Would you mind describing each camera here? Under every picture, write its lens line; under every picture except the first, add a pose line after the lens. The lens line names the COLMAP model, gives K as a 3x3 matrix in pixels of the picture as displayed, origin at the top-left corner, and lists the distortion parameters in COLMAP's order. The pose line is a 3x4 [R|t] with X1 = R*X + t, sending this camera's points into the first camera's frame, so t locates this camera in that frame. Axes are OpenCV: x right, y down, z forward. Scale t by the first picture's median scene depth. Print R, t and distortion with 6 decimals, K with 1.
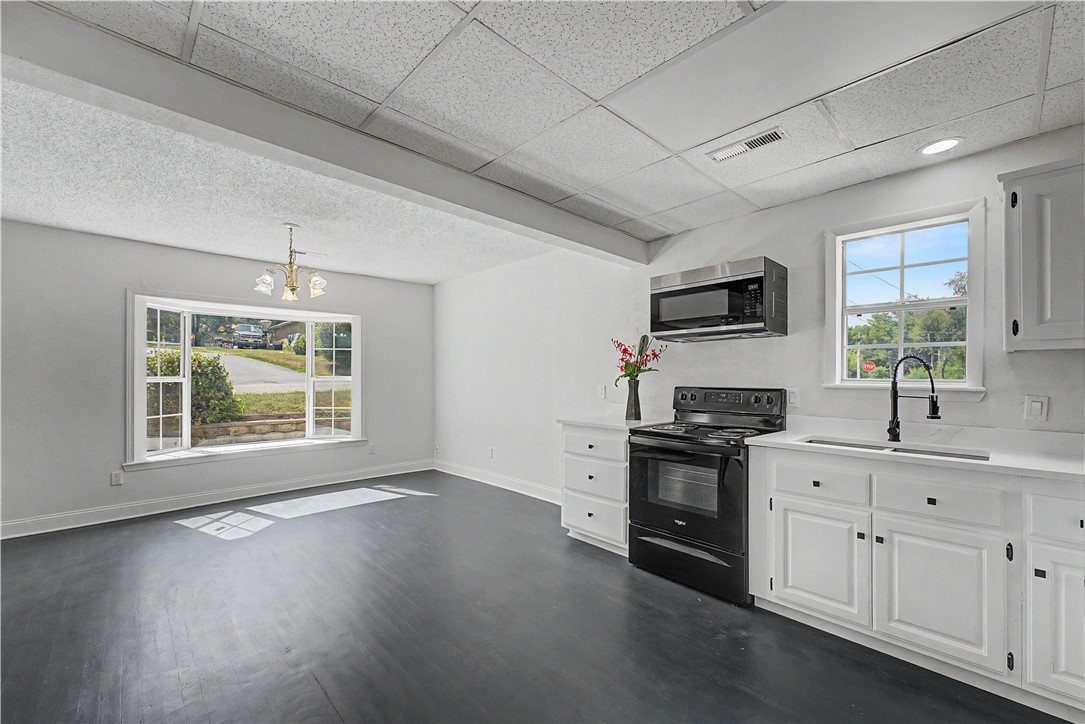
lens RADIAL K [[438.4, 0, 545.7], [0, 438.4, 375.1], [0, 0, 1]] dist [-0.018655, -0.001122]
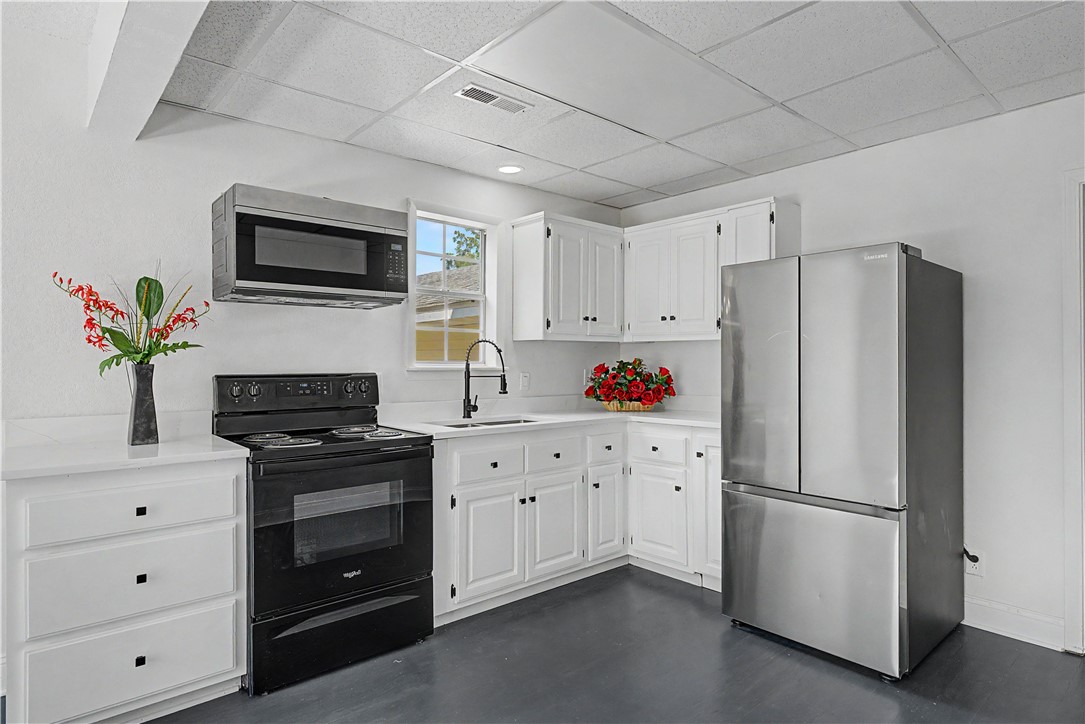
lens RADIAL K [[594.3, 0, 539.7], [0, 594.3, 359.4], [0, 0, 1]] dist [-0.027168, -0.000302]
pose [[0.024863, 0.002668, 0.999687, -0.419535], [-0.003079, 0.999992, -0.002593, 0.005261], [-0.999686, -0.003014, 0.024871, 0.483023]]
